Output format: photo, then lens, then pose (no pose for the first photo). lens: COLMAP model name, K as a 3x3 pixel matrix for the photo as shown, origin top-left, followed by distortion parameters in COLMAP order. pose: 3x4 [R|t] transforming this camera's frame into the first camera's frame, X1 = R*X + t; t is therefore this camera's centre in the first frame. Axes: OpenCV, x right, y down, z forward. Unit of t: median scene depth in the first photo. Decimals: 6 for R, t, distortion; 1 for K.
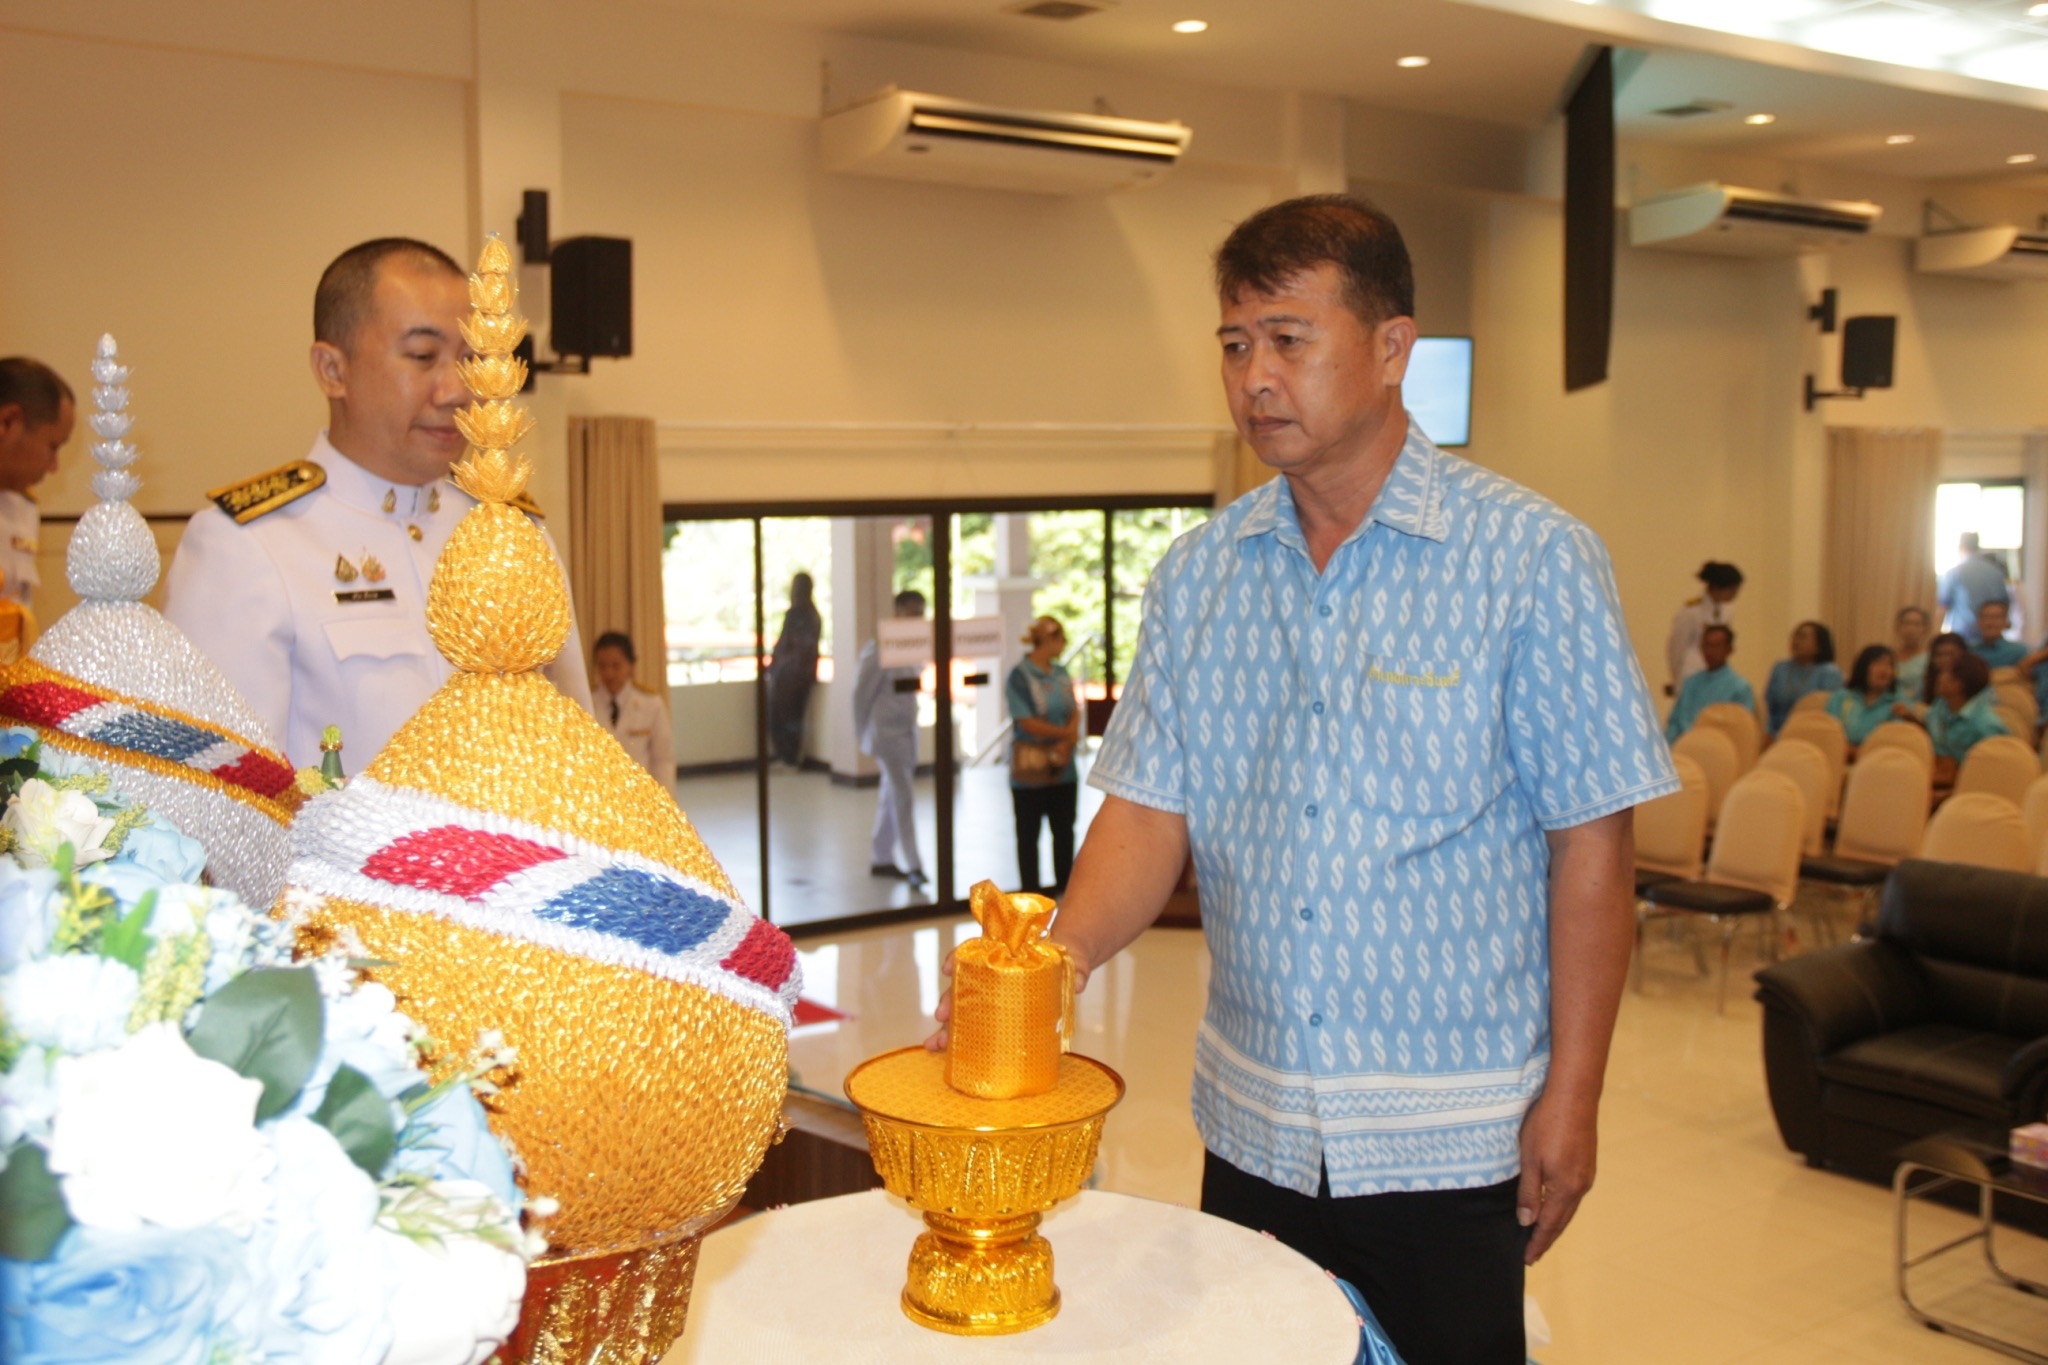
lens RADIAL K [[2118.0, 0, 1006.3], [0, 2118.0, 678.6], [0, 0, 1]] dist [-0.085406, 0.228033]
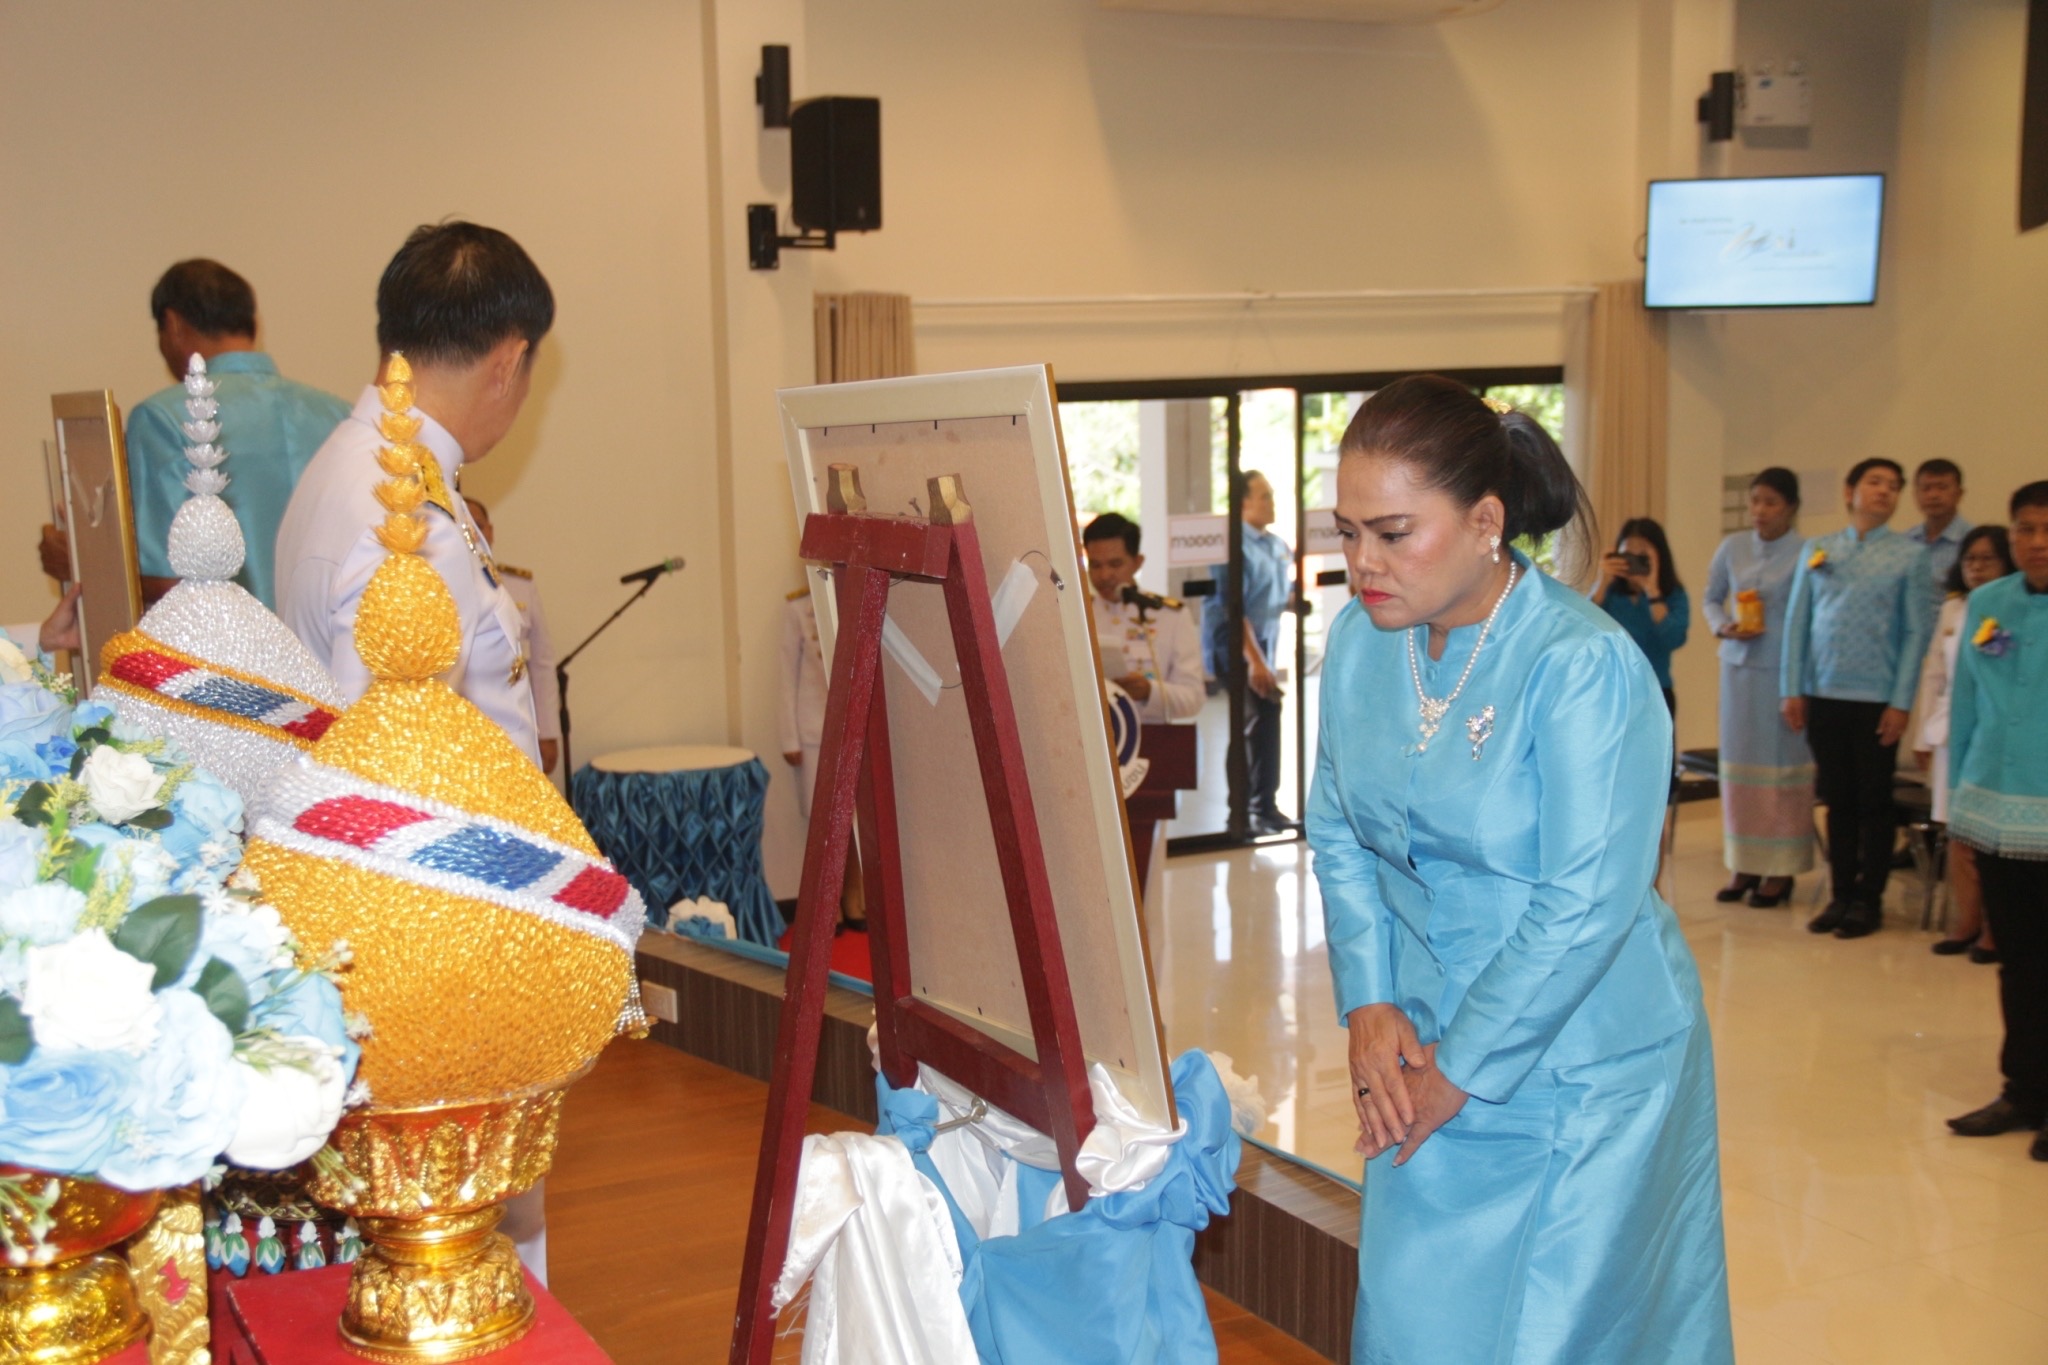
lens RADIAL K [[2498.4, 0, 997.9], [0, 2498.4, 691.0], [0, 0, 1]] dist [-0.017585, 0.357808]
pose [[0.986858, 0.011737, -0.161164, 0.392267], [-0.003389, 0.998643, 0.051973, -0.080195], [0.161555, -0.050744, 0.985558, -0.517752]]
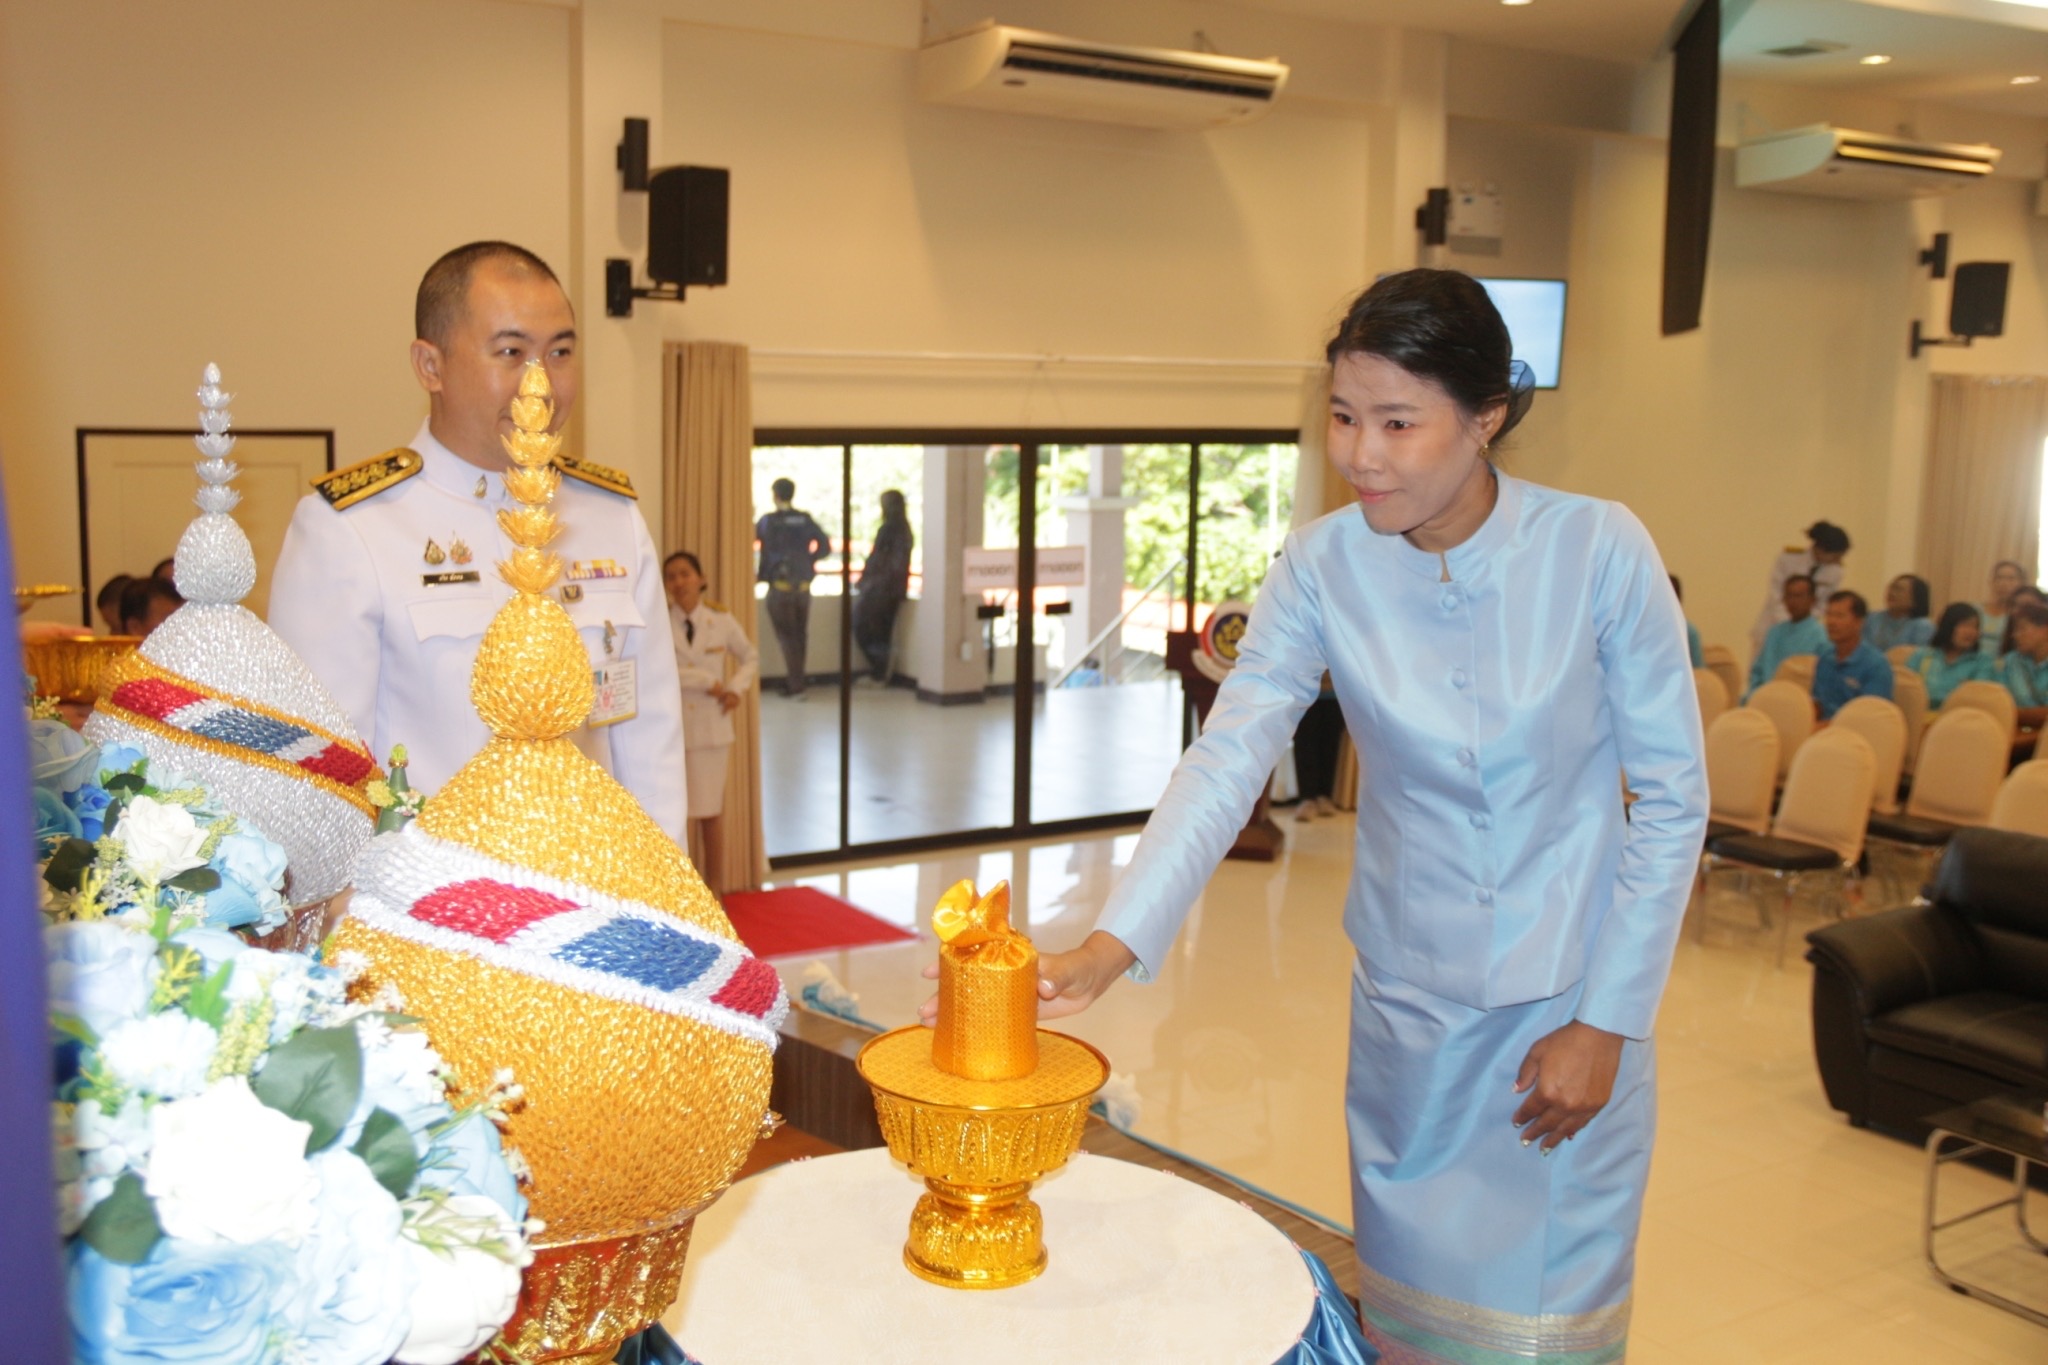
lens RADIAL K [[2118.0, 0, 1006.3], [0, 2118.0, 678.6], [0, 0, 1]] dist [-0.085406, 0.228033]
pose [[0.998452, 0.033092, -0.044708, 0.073634], [-0.031128, 0.998549, 0.043943, -0.096014], [0.046098, -0.042483, 0.998033, -0.153581]]
